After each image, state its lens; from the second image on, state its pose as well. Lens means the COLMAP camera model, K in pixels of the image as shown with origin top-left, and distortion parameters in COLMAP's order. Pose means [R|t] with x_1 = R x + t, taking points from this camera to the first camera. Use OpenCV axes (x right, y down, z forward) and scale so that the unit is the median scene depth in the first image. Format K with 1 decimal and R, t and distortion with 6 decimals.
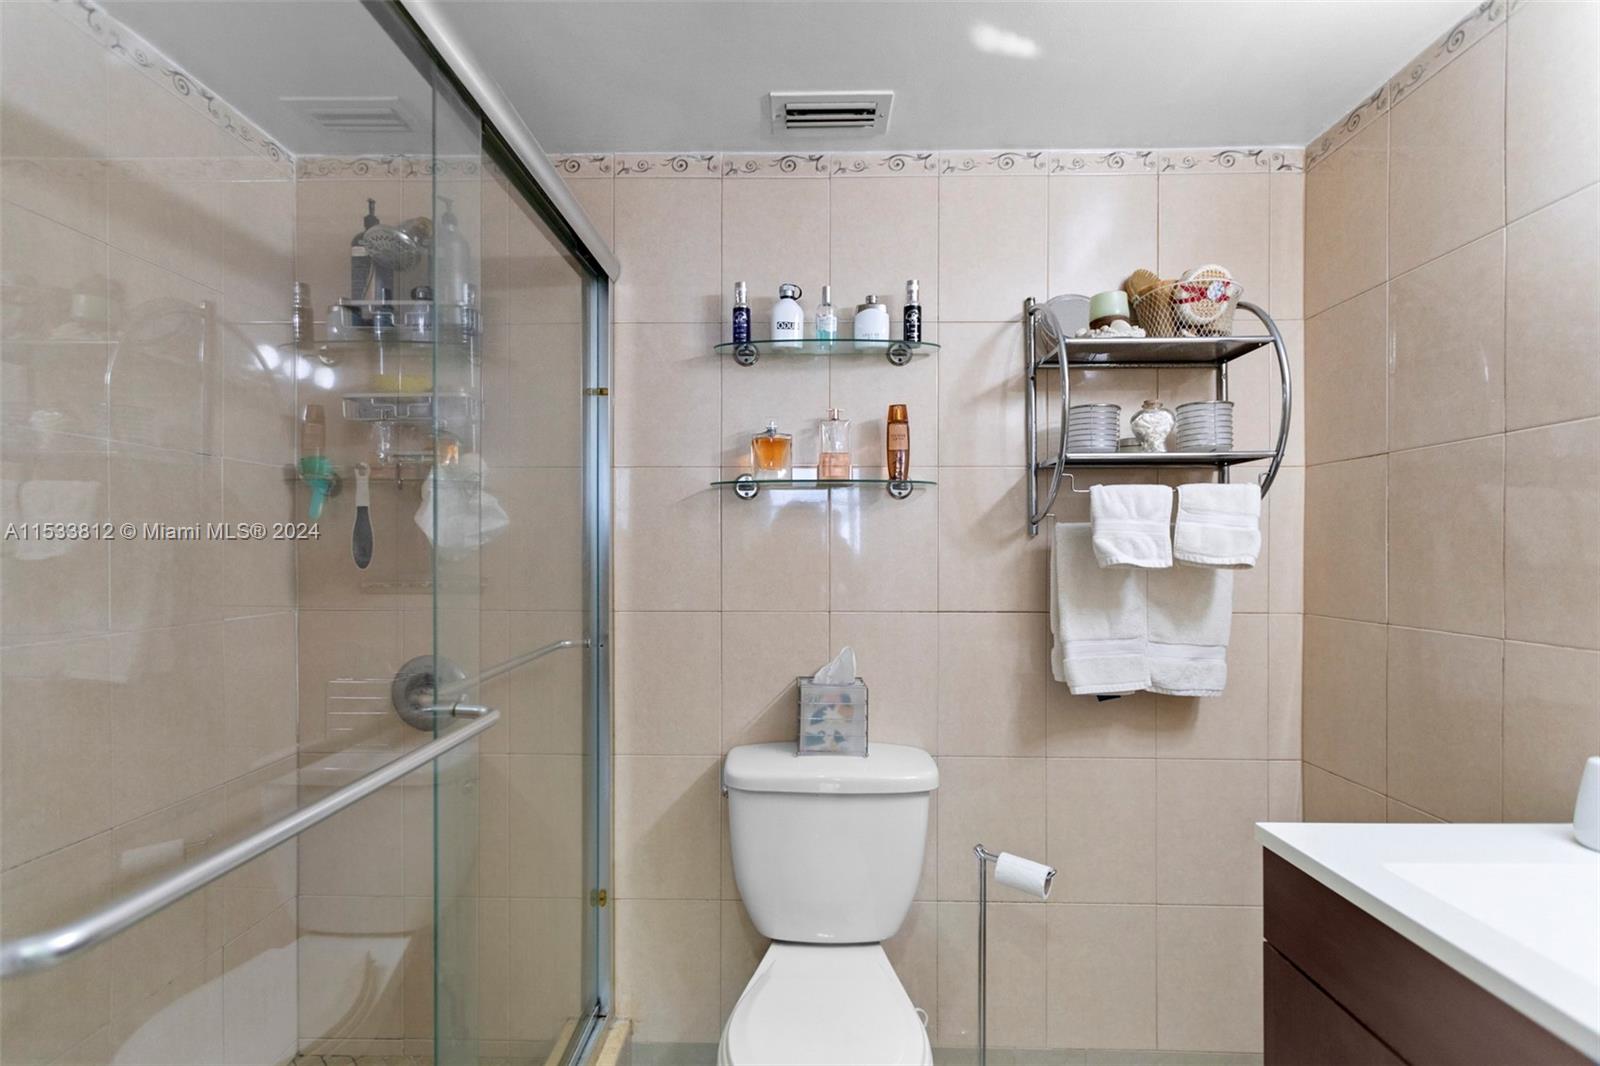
lens RADIAL K [[758.2, 0, 793.2], [0, 758.2, 547.5], [0, 0, 1]] dist [0.000769, 0.001137]
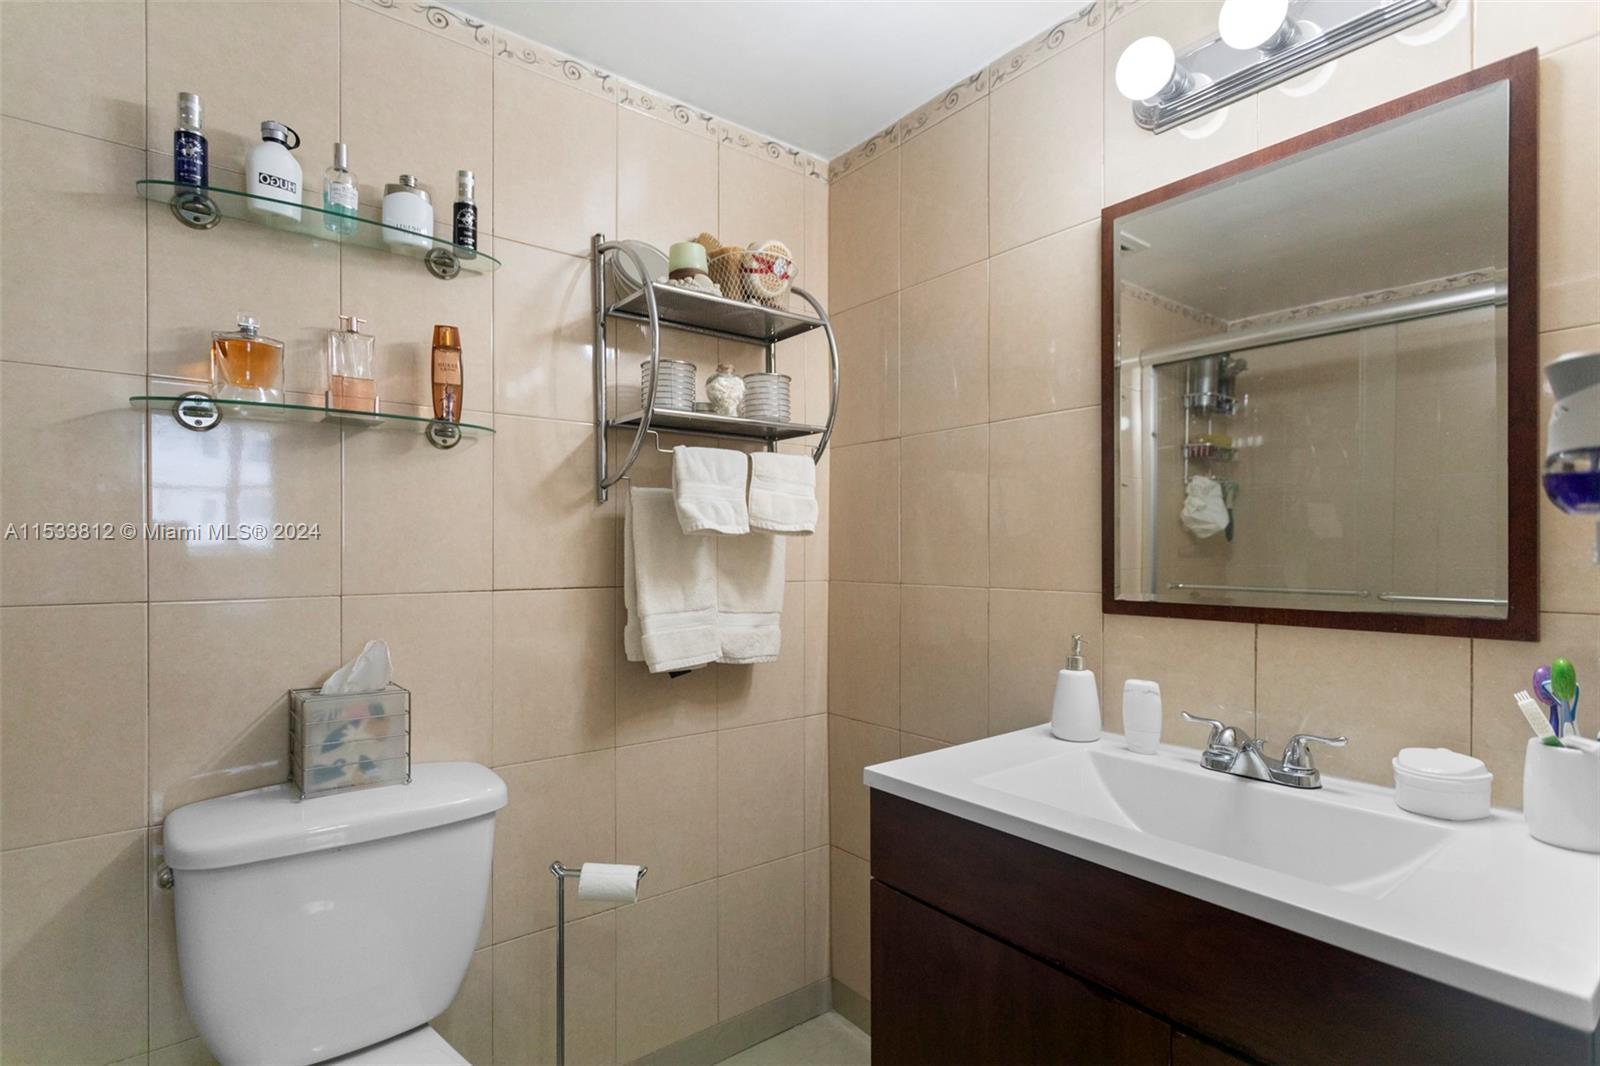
lens RADIAL K [[779.7, 0, 797.6], [0, 779.7, 548.6], [0, 0, 1]] dist [0.001700, 0.000892]
pose [[0.776530, -0.001111, 0.630080, -0.088114], [-0.000290, 0.999998, 0.002121, 0.039748], [-0.630081, -0.001830, 0.776528, 0.149362]]
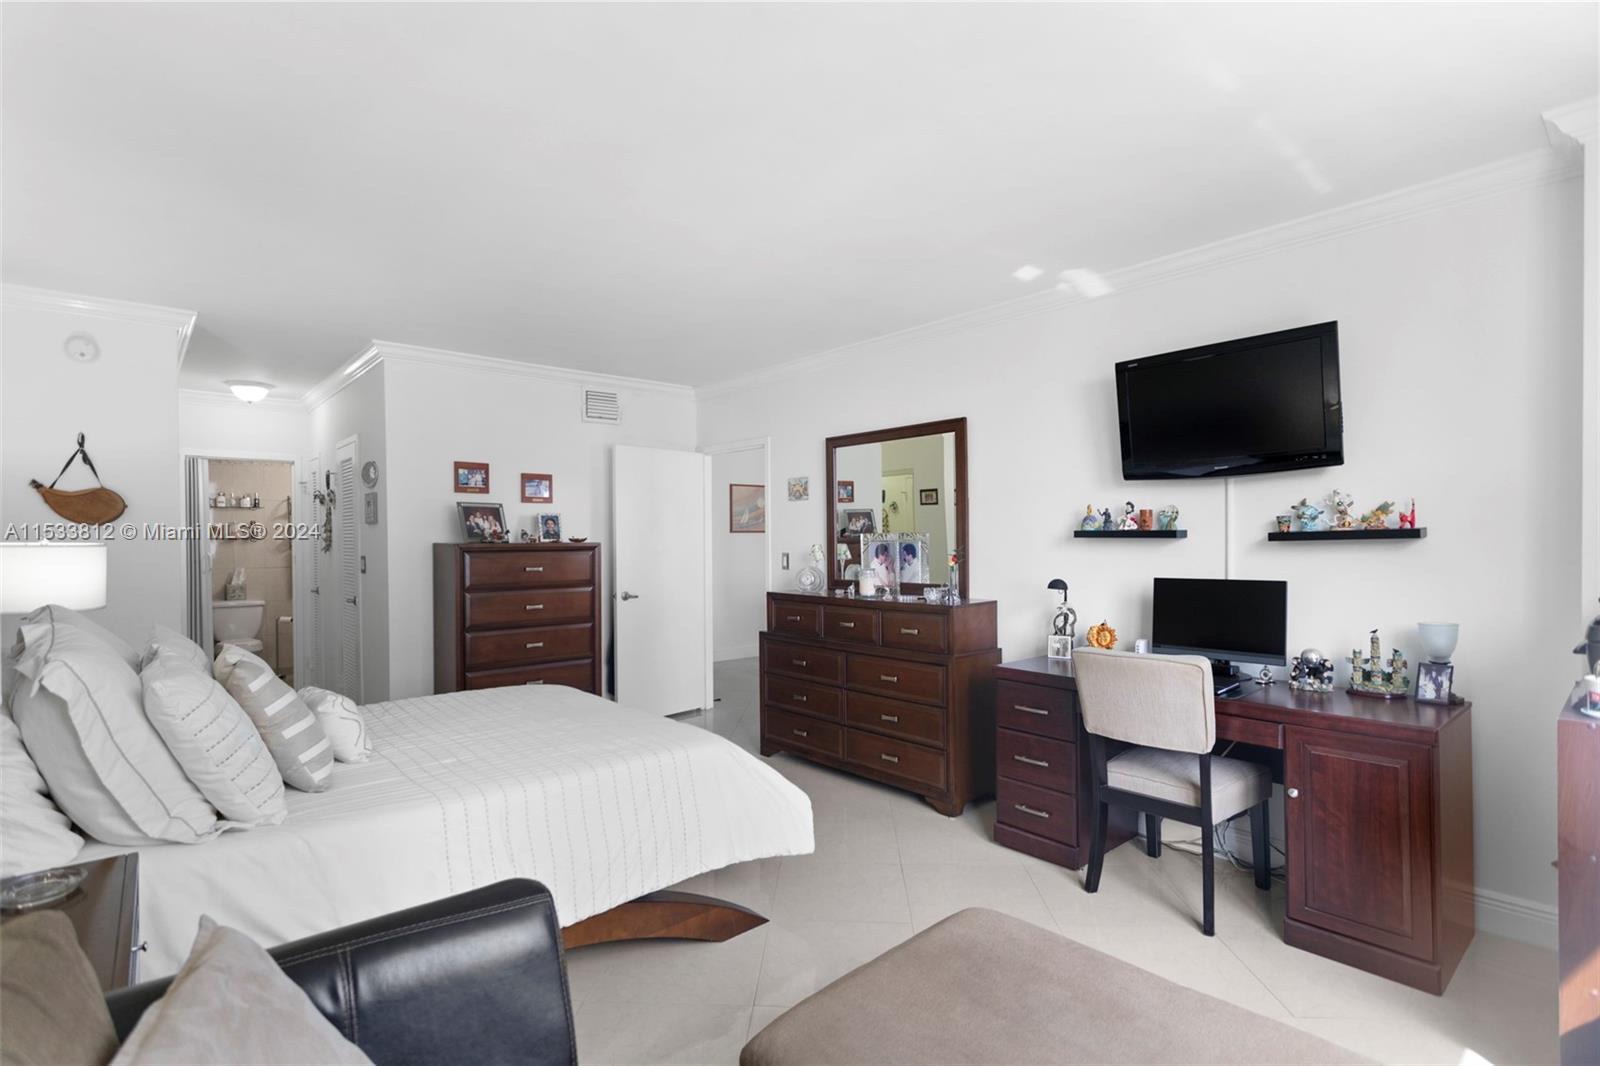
lens RADIAL K [[758.2, 0, 793.2], [0, 758.2, 547.5], [0, 0, 1]] dist [0.000769, 0.001137]
pose [[0.743692, -0.020029, 0.668222, -0.473173], [0.014304, 0.999799, 0.014048, -0.051344], [-0.668369, -0.000890, 0.743829, -4.343420]]
